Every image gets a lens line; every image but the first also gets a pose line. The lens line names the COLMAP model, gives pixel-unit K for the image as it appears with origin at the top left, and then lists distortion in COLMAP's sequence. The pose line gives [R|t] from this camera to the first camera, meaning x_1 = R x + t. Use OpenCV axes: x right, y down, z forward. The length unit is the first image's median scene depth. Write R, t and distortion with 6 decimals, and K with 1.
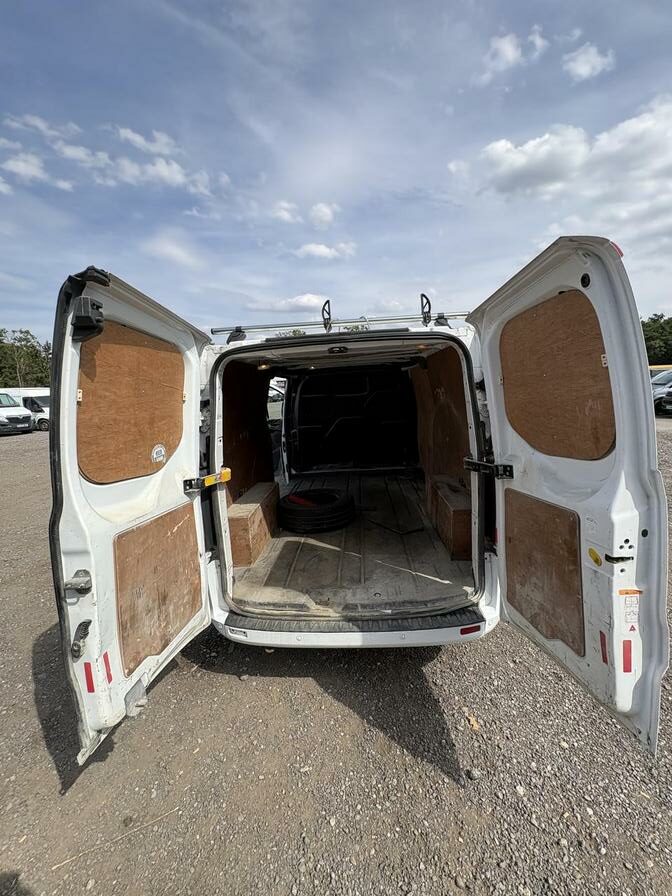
lens RADIAL K [[363.1, 0, 325.9], [0, 363.1, 449.2], [0, 0, 1]] dist [0.002421, 0.000080]
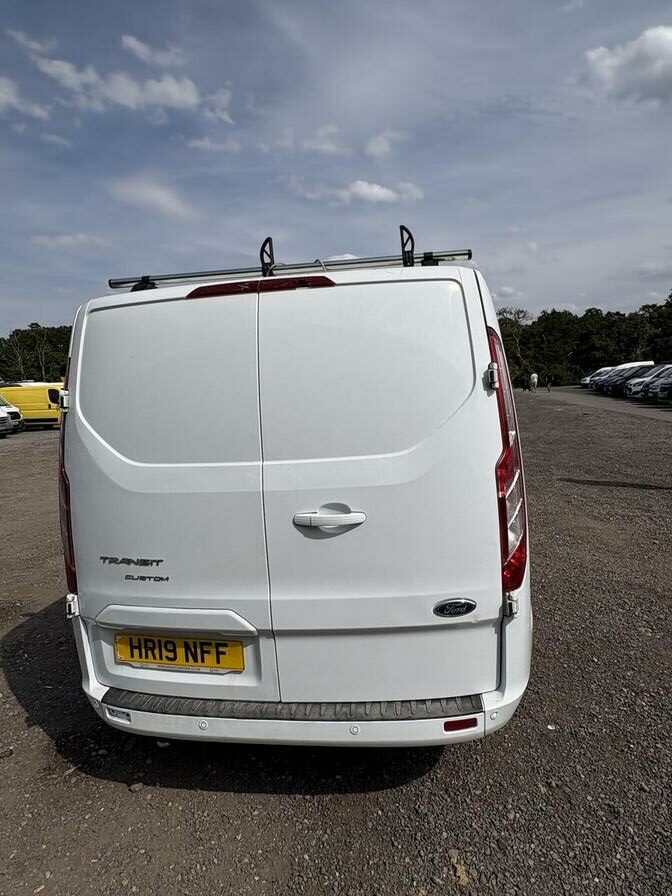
lens RADIAL K [[529.4, 0, 331.6], [0, 529.4, 446.7], [0, 0, 1]] dist [0.011812, -0.003633]
pose [[0.997630, 0.011536, -0.067832, 0.204859], [-0.015420, 0.998253, -0.057029, 0.052698], [0.067055, 0.057940, 0.996066, 0.007971]]
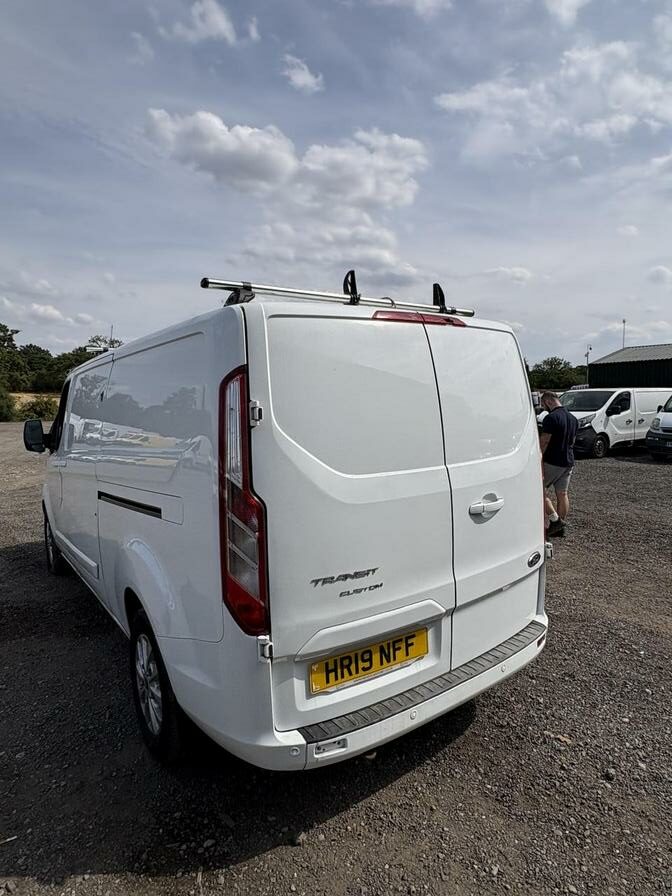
lens RADIAL K [[529.4, 0, 342.9], [0, 529.4, 443.3], [0, 0, 1]] dist [0.011812, -0.003633]
pose [[0.761247, -0.016415, 0.648254, -0.777138], [0.094563, 0.991803, -0.085932, 0.056315], [-0.641530, 0.126716, 0.756559, 0.204445]]
